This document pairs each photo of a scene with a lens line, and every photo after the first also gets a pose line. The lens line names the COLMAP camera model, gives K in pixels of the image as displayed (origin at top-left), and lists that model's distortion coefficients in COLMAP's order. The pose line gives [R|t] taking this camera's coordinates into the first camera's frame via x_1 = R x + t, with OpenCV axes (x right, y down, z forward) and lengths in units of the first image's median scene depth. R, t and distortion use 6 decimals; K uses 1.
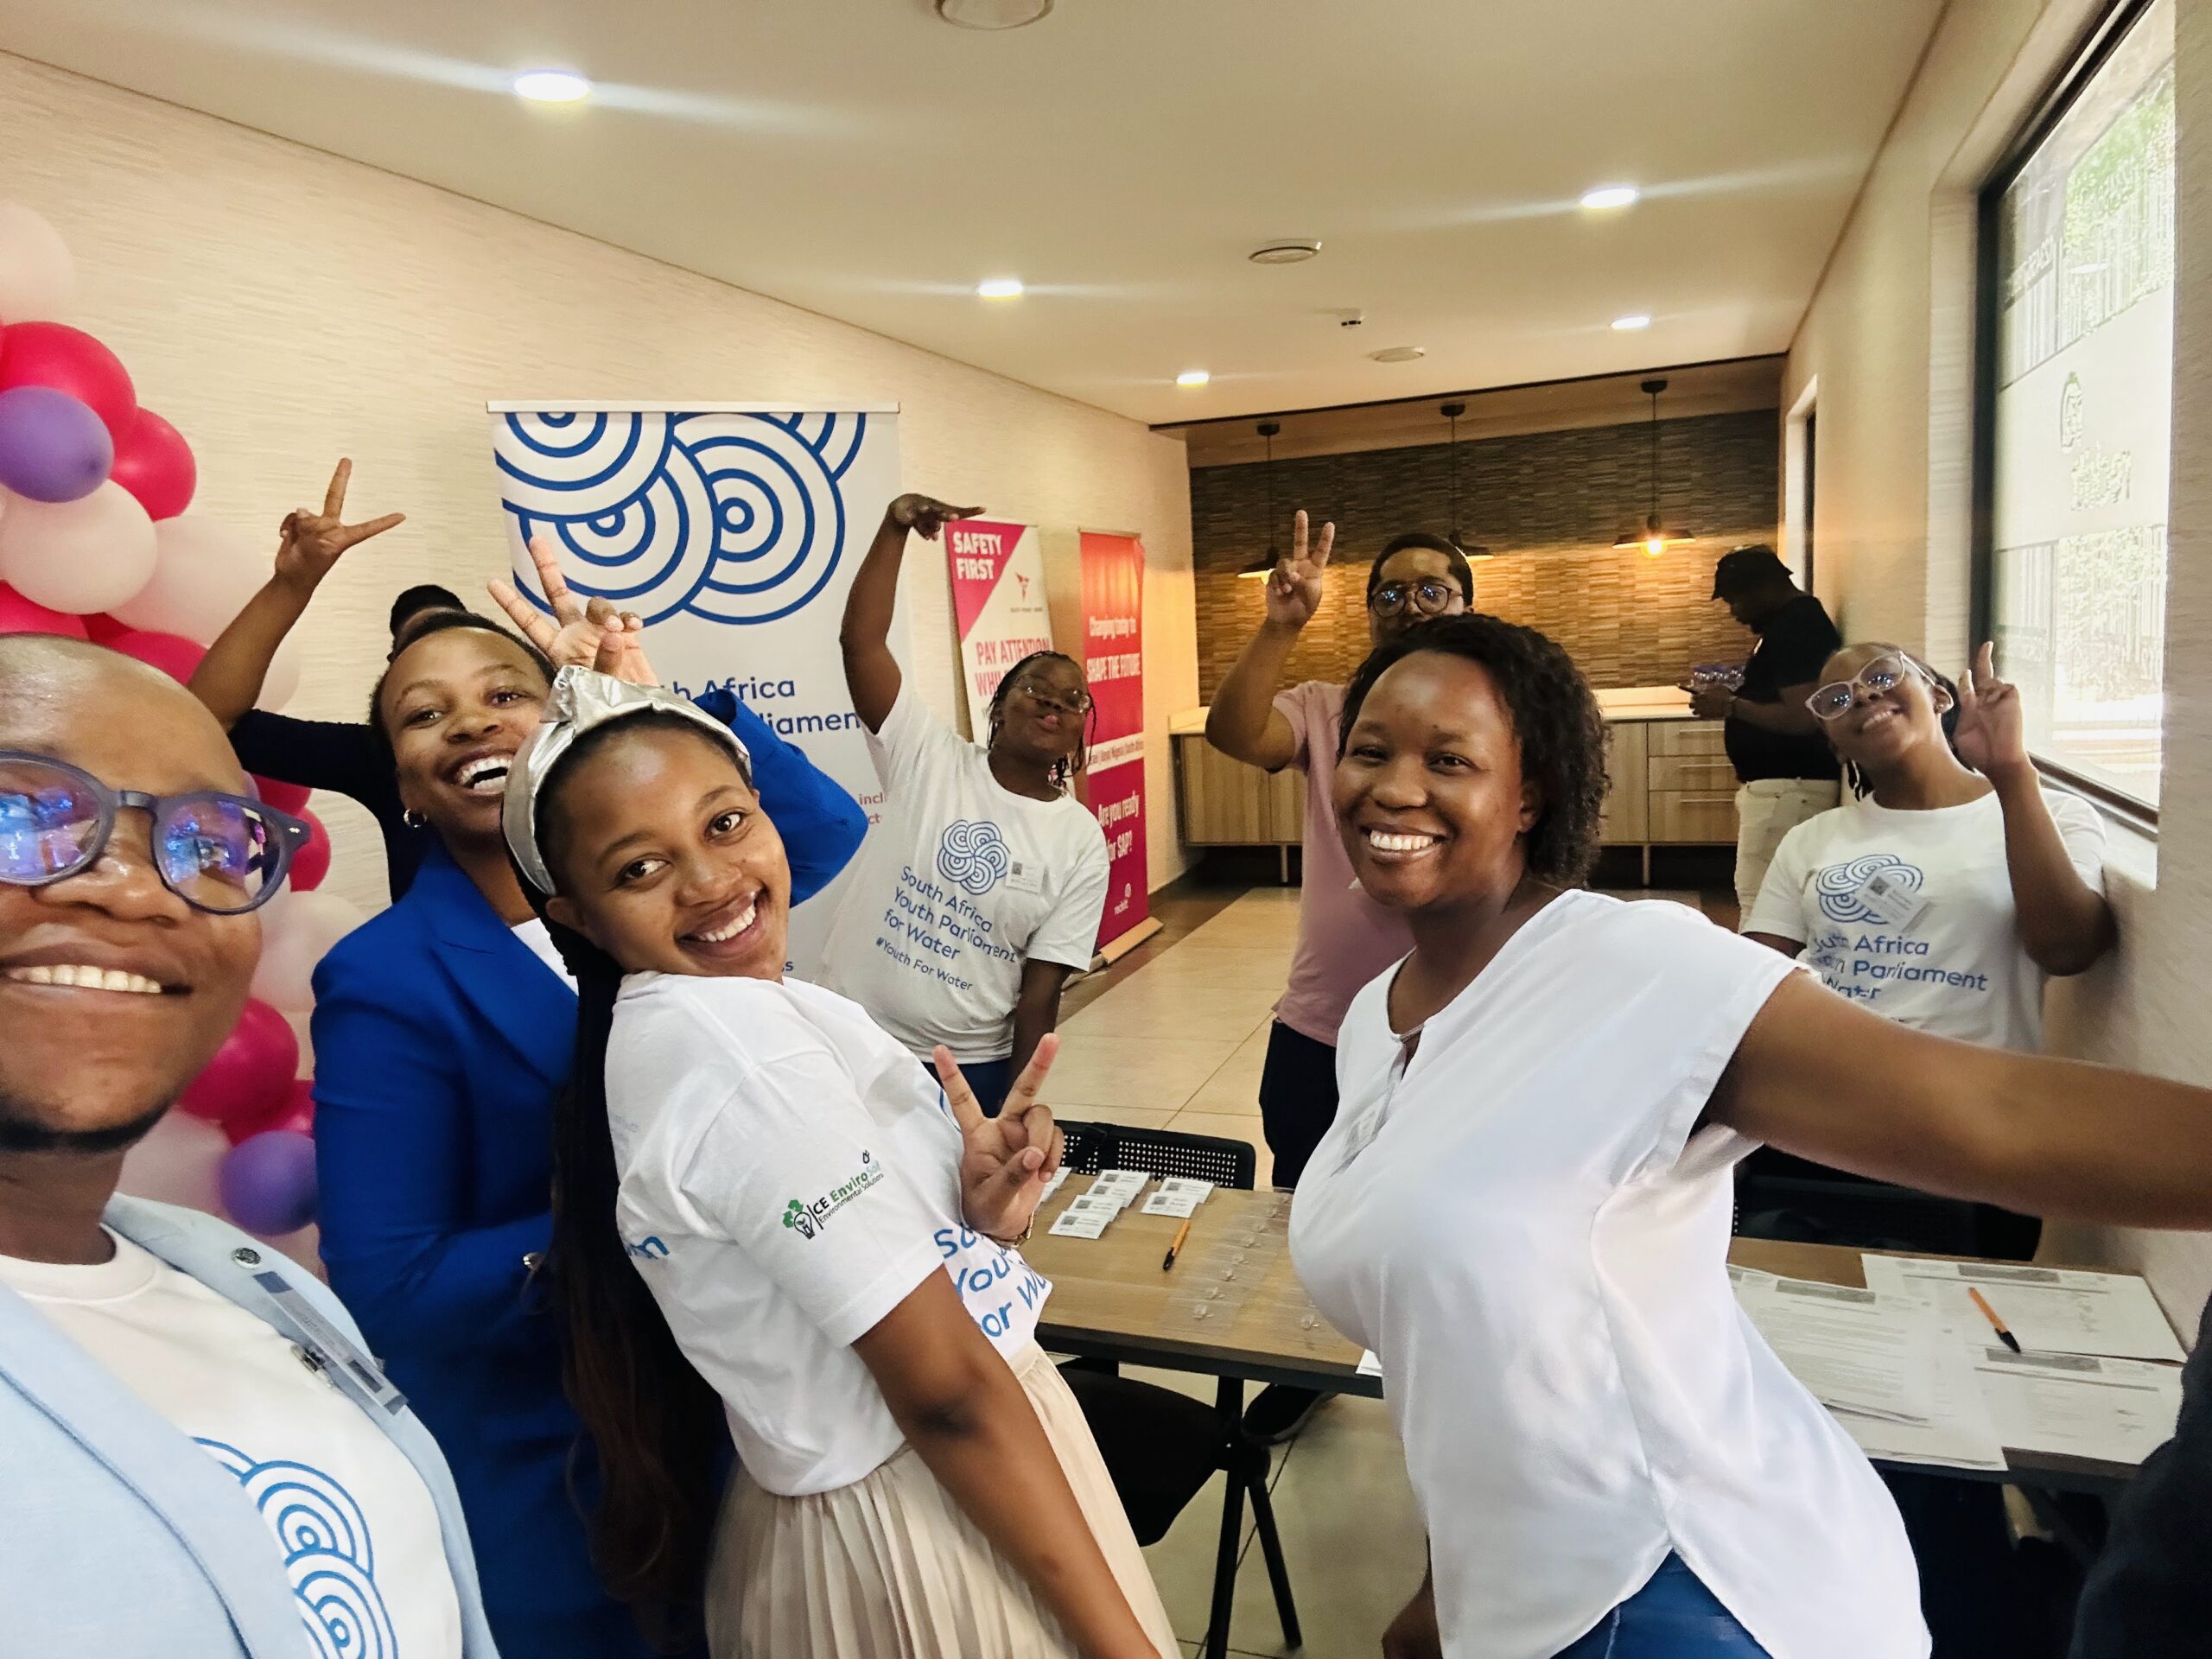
lens RADIAL K [[1569.0, 0, 1106.0], [0, 1569.0, 829.5], [0, 0, 1]] dist [0.231682, -0.441348]
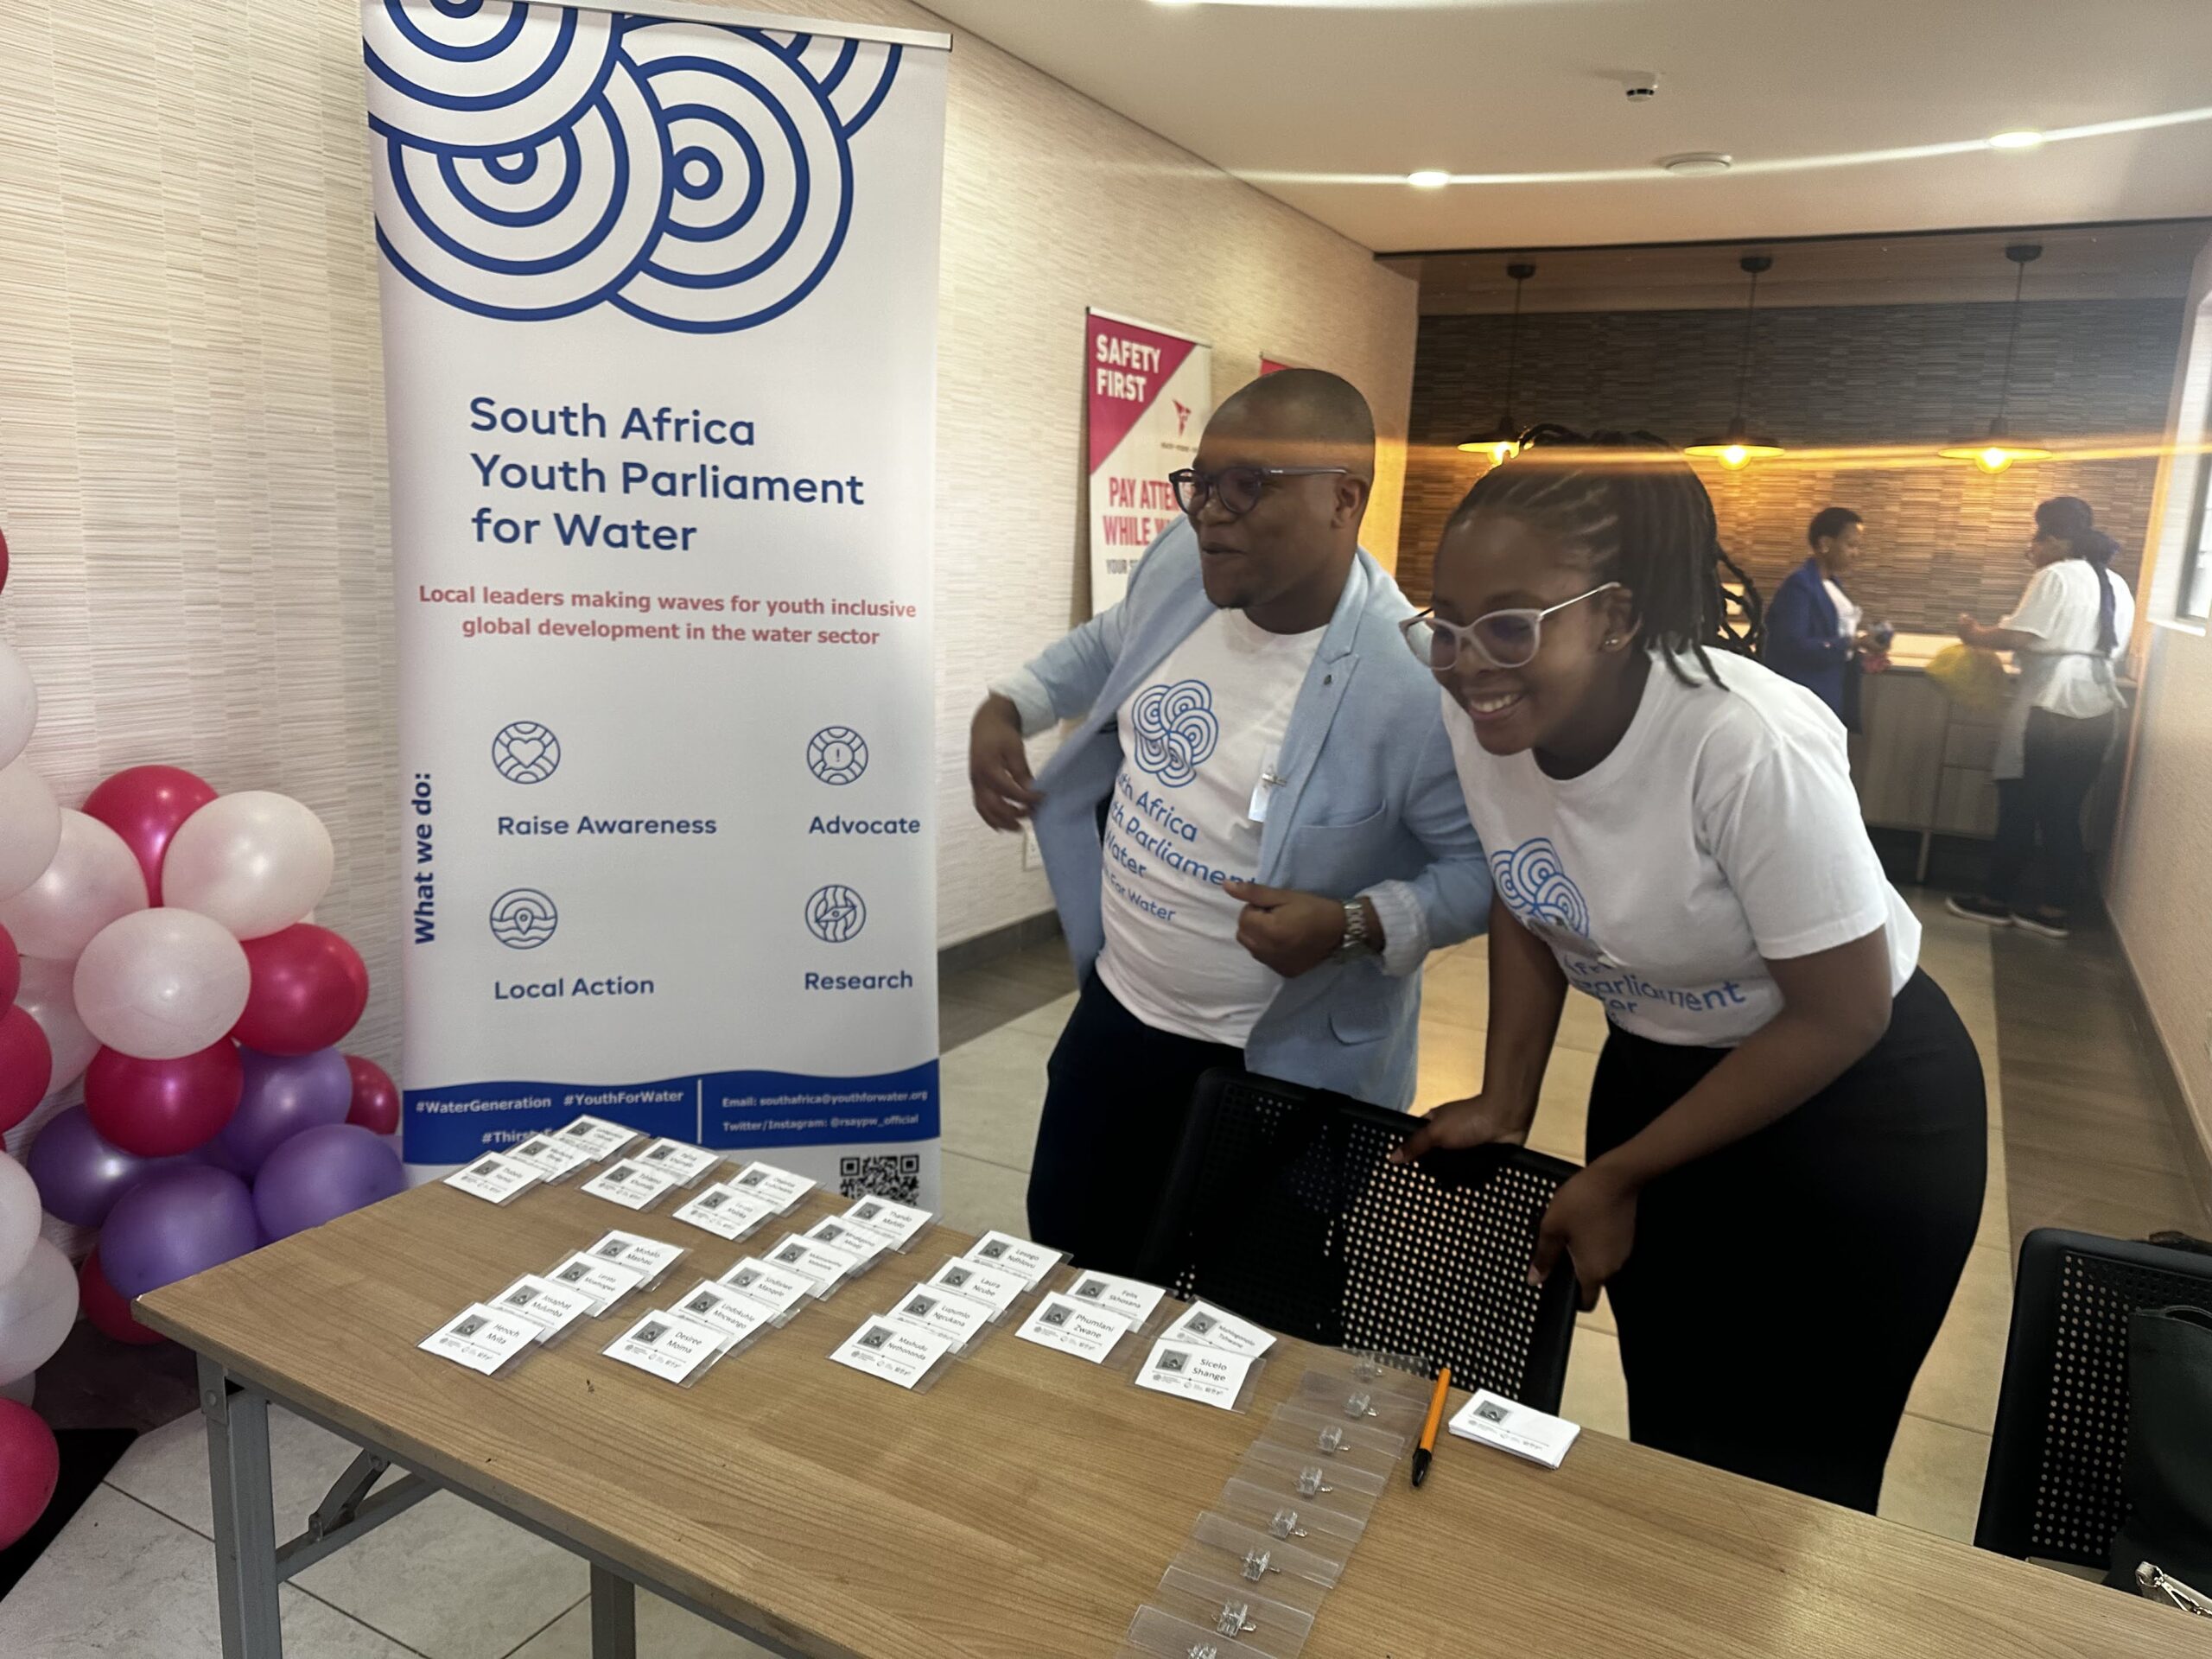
lens RADIAL K [[1613.7, 0, 1106.0], [0, 1613.7, 829.5], [0, 0, 1]] dist [0.067515, -0.134956]
pose [[0.984835, 0.126847, -0.118366, 0.061983], [-0.121077, 0.991132, 0.054754, 0.025338], [0.124262, -0.039592, 0.991459, 0.303644]]
